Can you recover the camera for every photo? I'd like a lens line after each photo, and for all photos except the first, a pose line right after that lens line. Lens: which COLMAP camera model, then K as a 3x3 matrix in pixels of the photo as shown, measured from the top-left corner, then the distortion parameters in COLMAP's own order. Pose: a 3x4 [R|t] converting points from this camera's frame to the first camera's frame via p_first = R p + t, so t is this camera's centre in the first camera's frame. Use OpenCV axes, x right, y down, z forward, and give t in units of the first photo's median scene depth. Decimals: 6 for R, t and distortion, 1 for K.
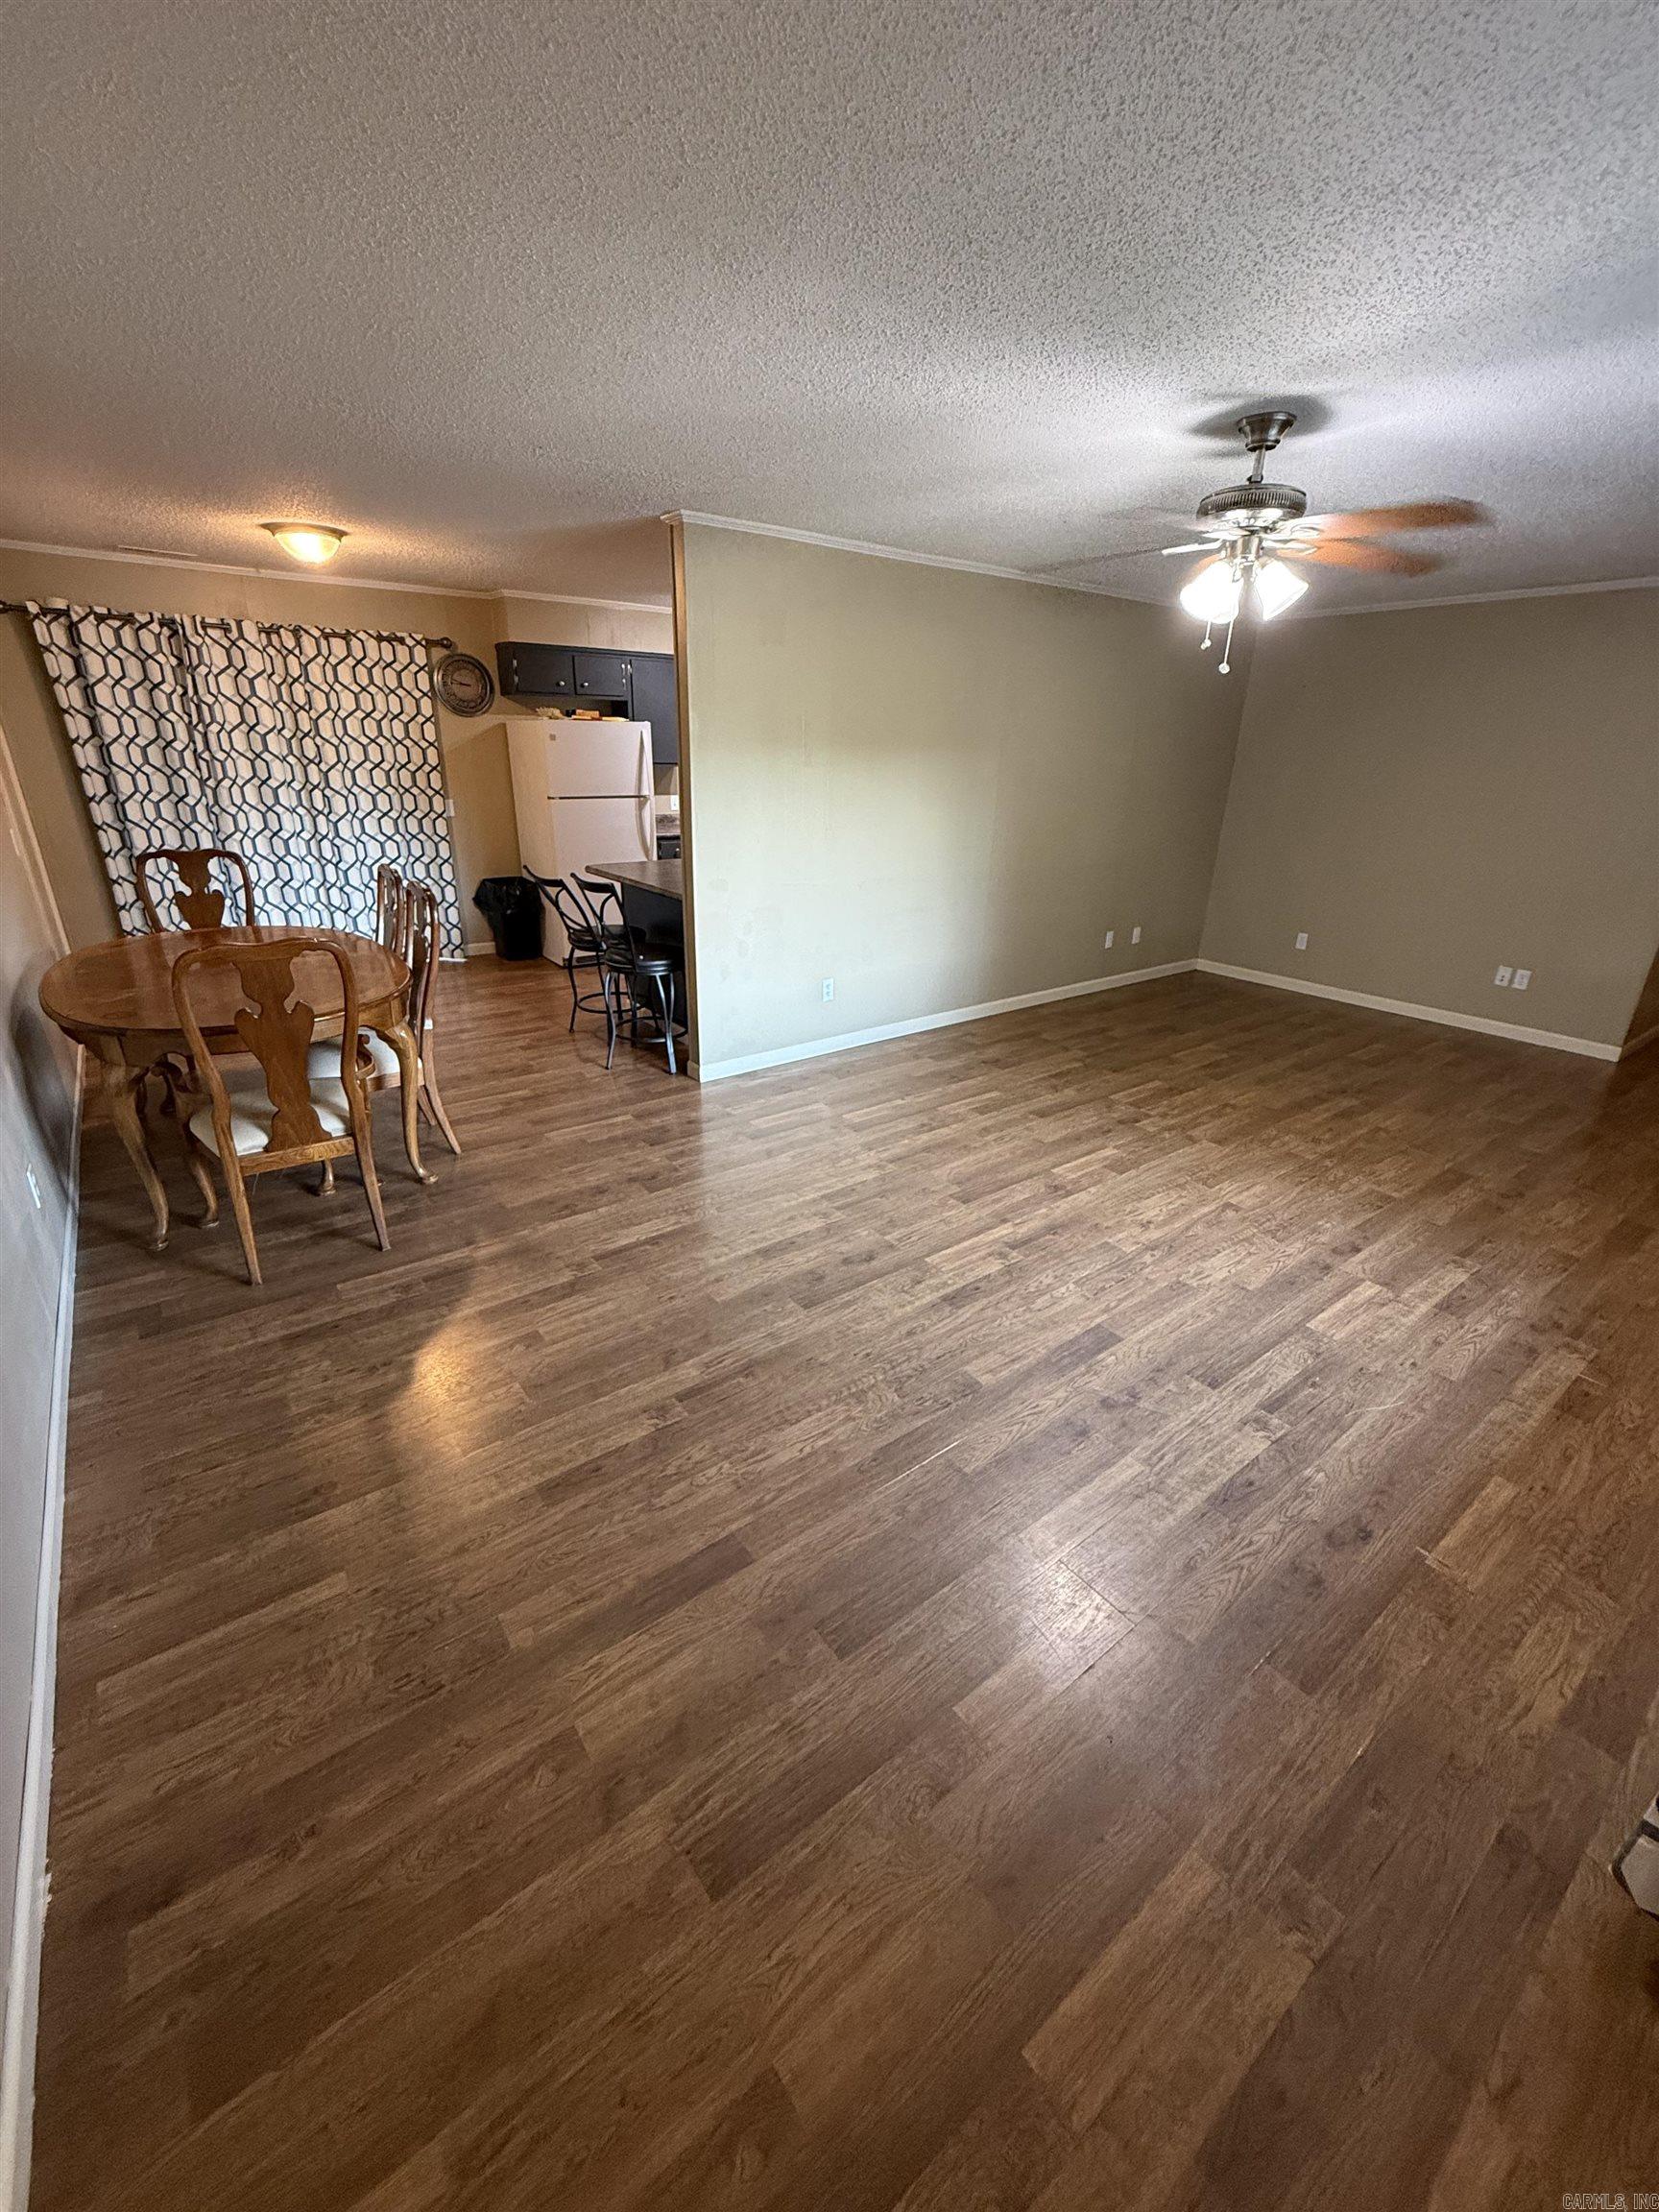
lens RADIAL K [[888.5, 0, 825.4], [0, 888.5, 1113.4], [0, 0, 1]] dist [-0.002663, 0.000464]
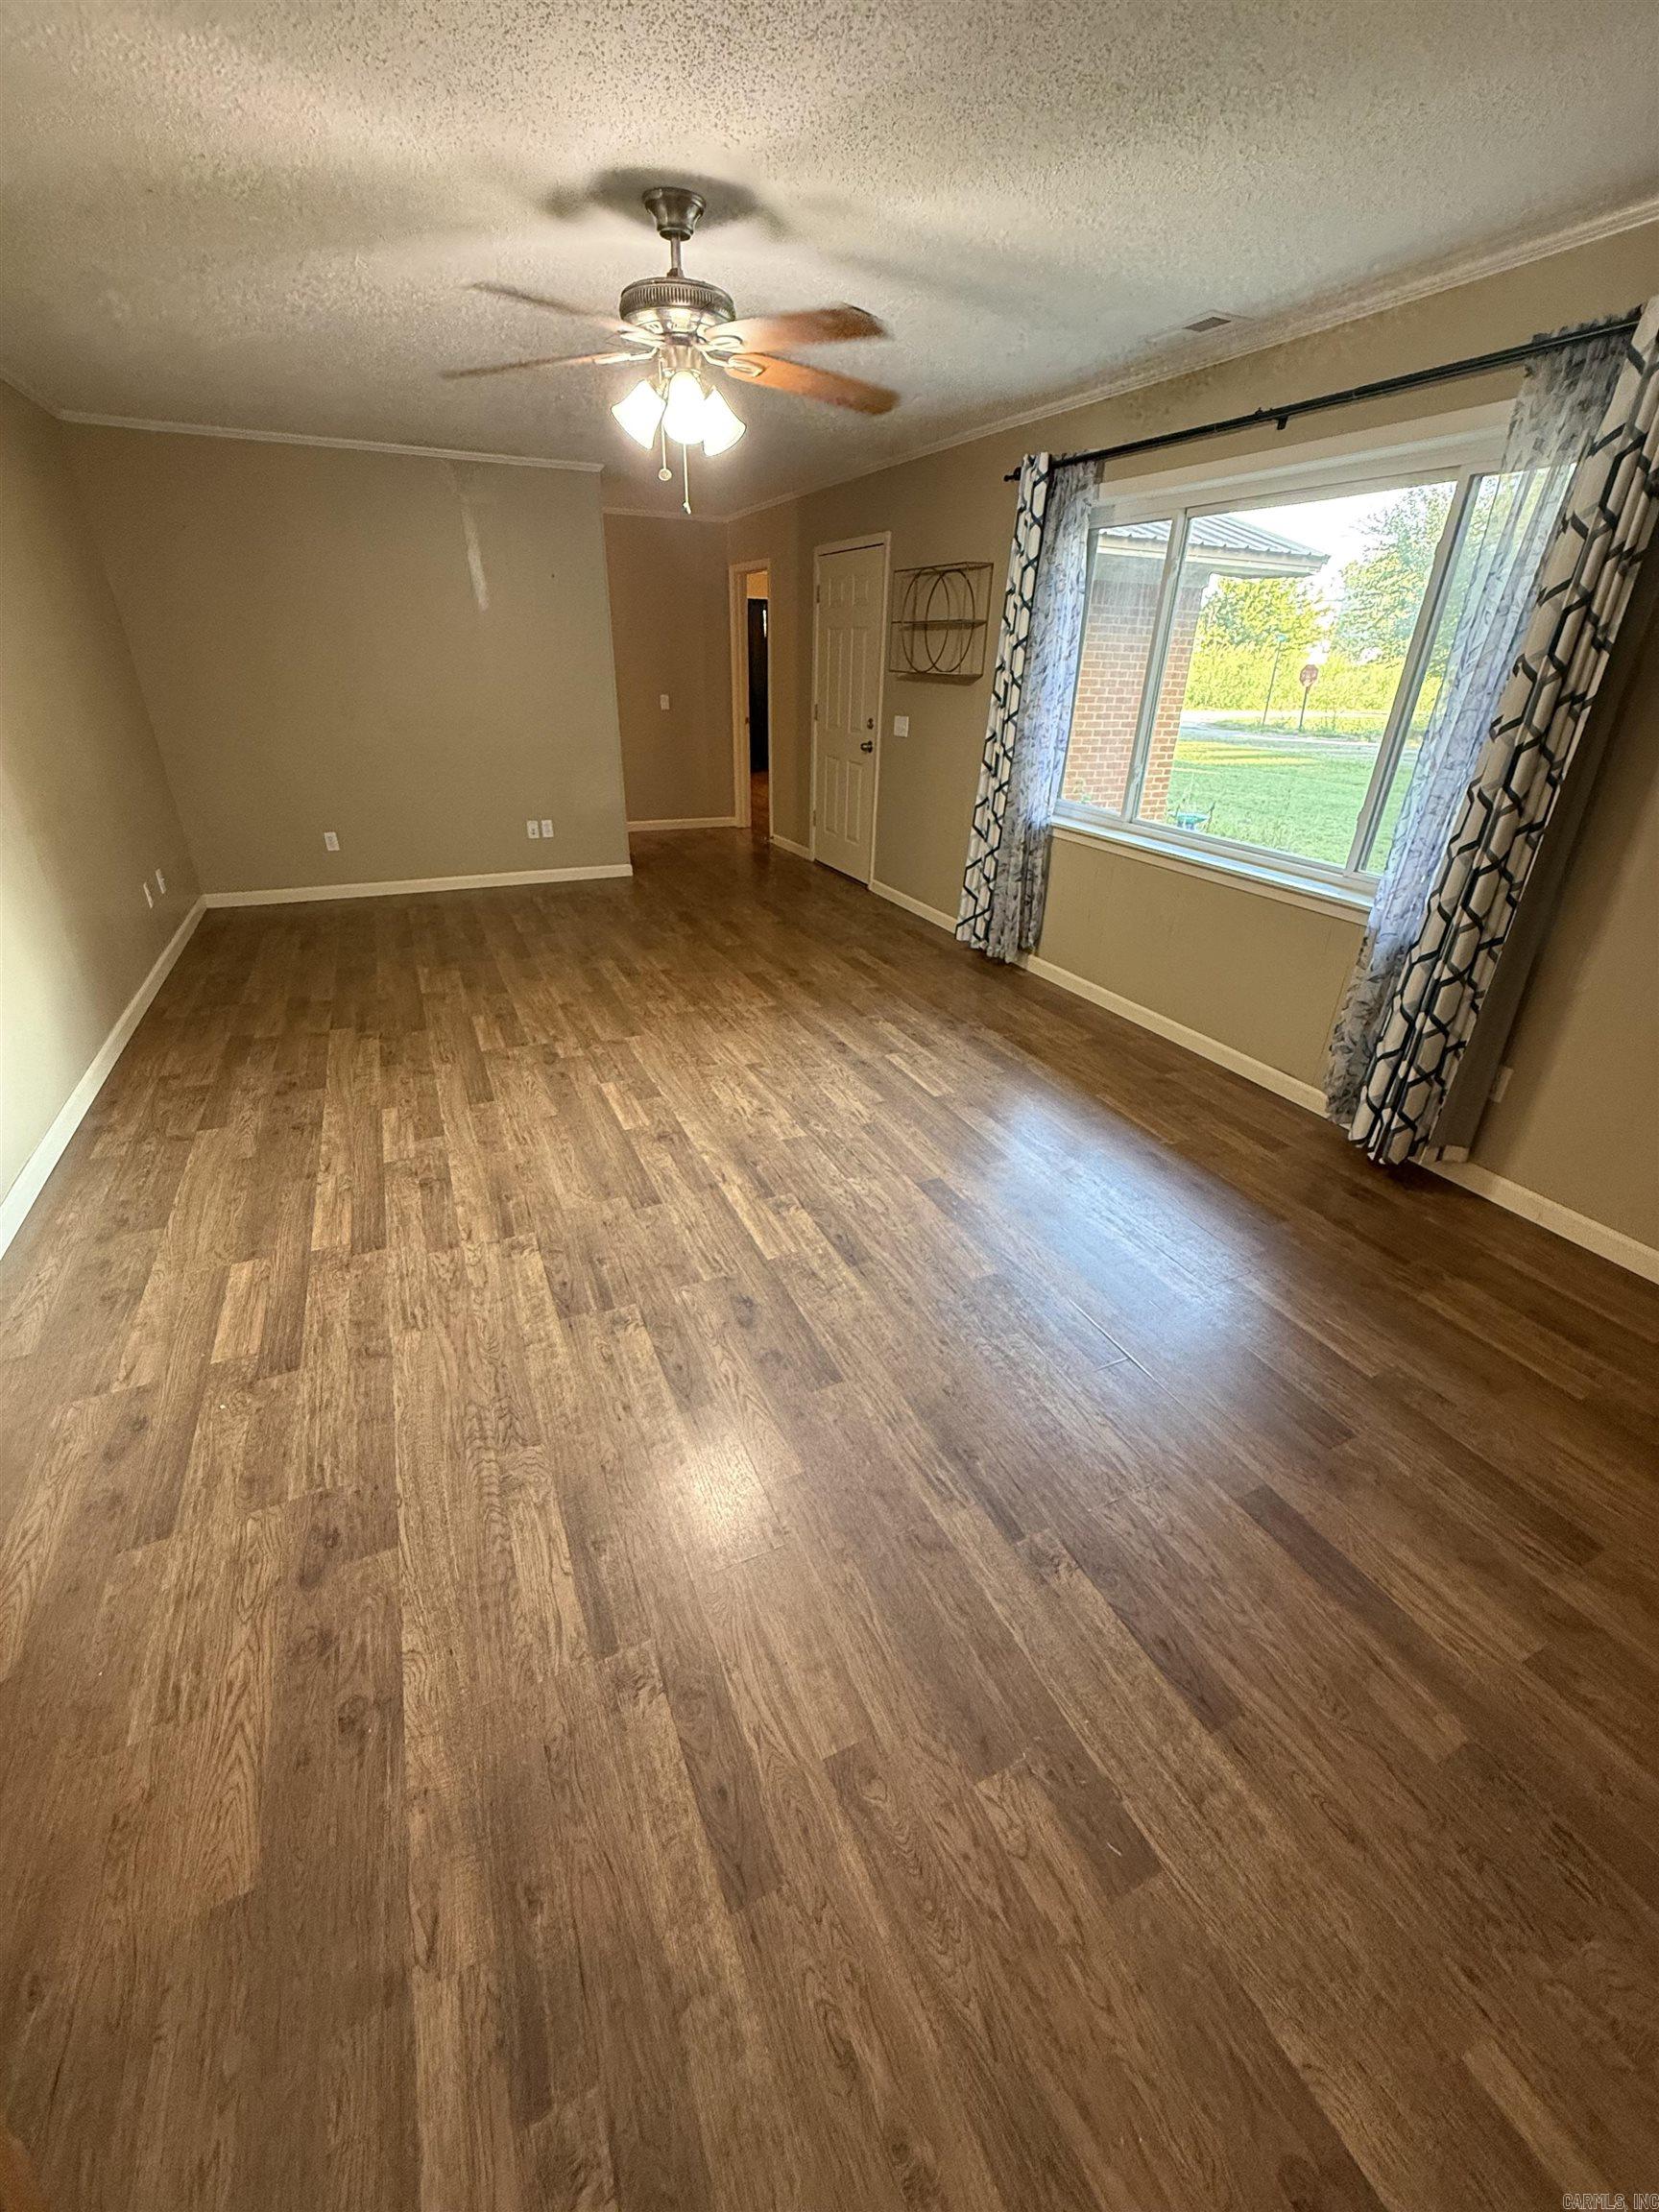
lens RADIAL K [[888.5, 0, 844.4], [0, 888.5, 1106.2], [0, 0, 1]] dist [-0.002663, 0.000464]
pose [[0.201019, -0.459332, 0.865220, -0.418783], [0.361797, 0.855613, 0.370175, -0.188948], [-0.910326, 0.238621, 0.338180, 0.510674]]
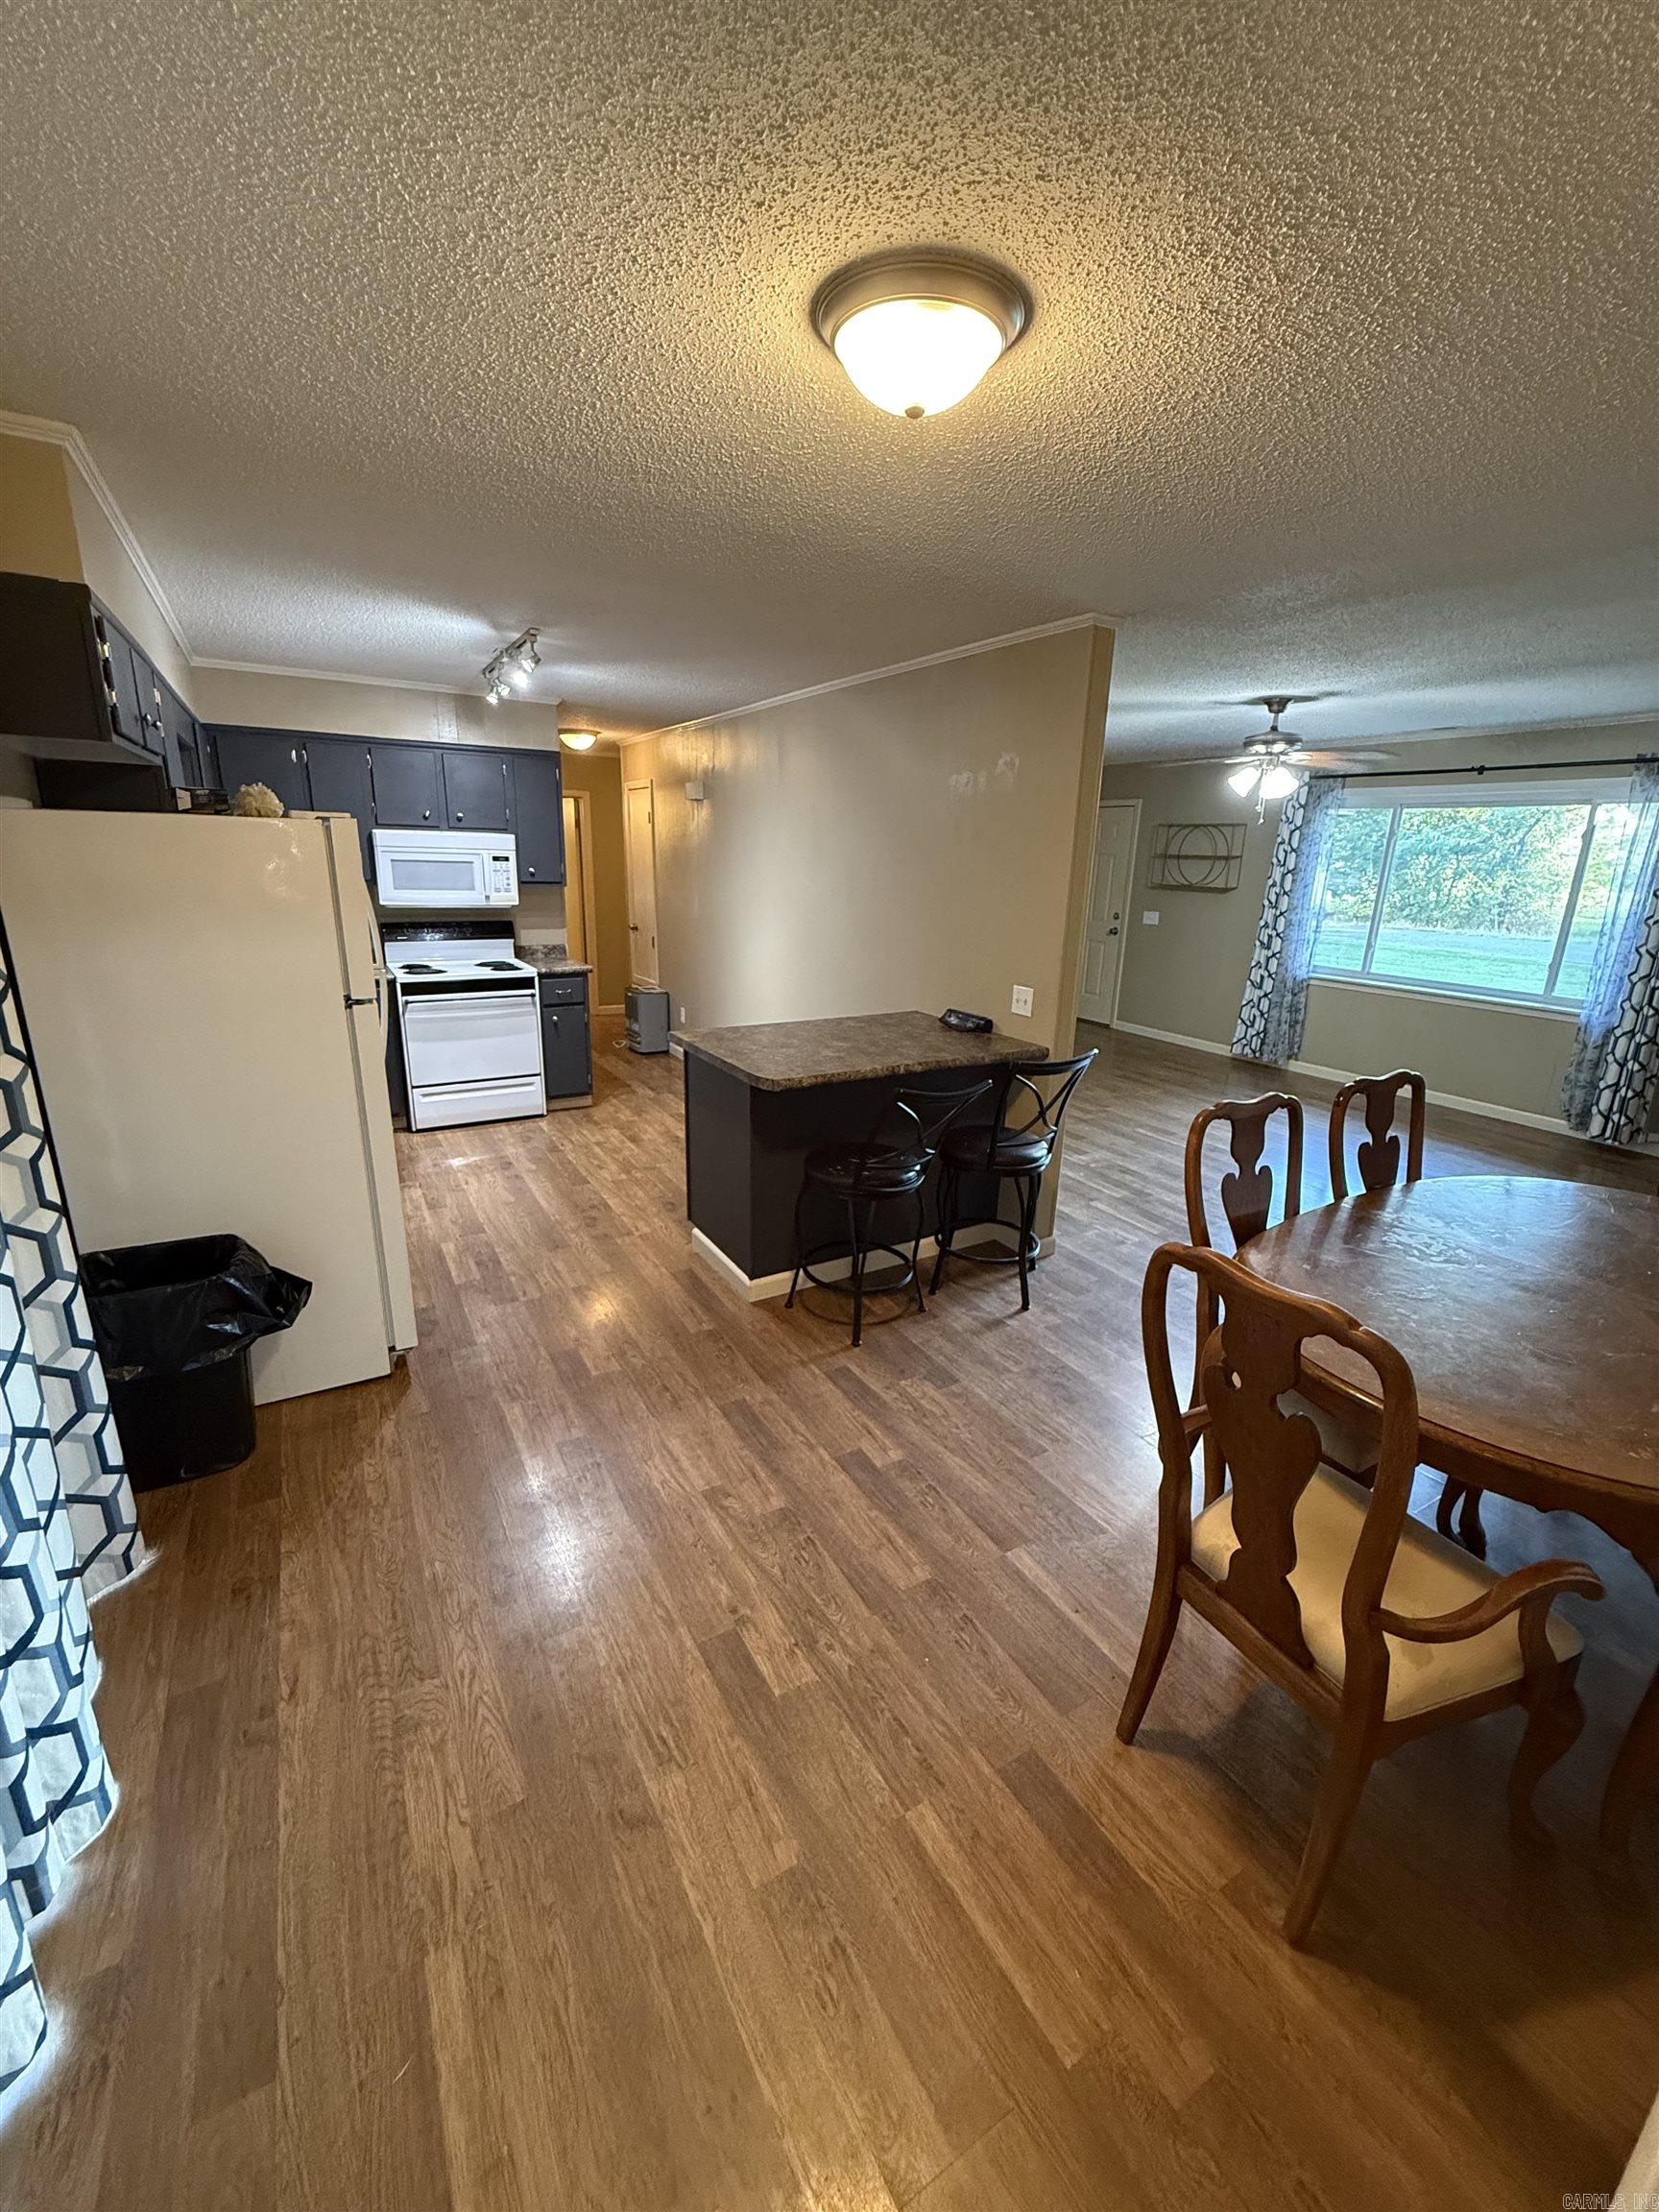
lens RADIAL K [[888.5, 0, 828.3], [0, 888.5, 1111.3], [0, 0, 1]] dist [-0.002663, 0.000464]
pose [[0.109676, -0.299760, 0.947689, -1.137543], [0.367764, 0.898016, 0.241487, -0.541274], [-0.923429, 0.322041, 0.208732, 1.200546]]
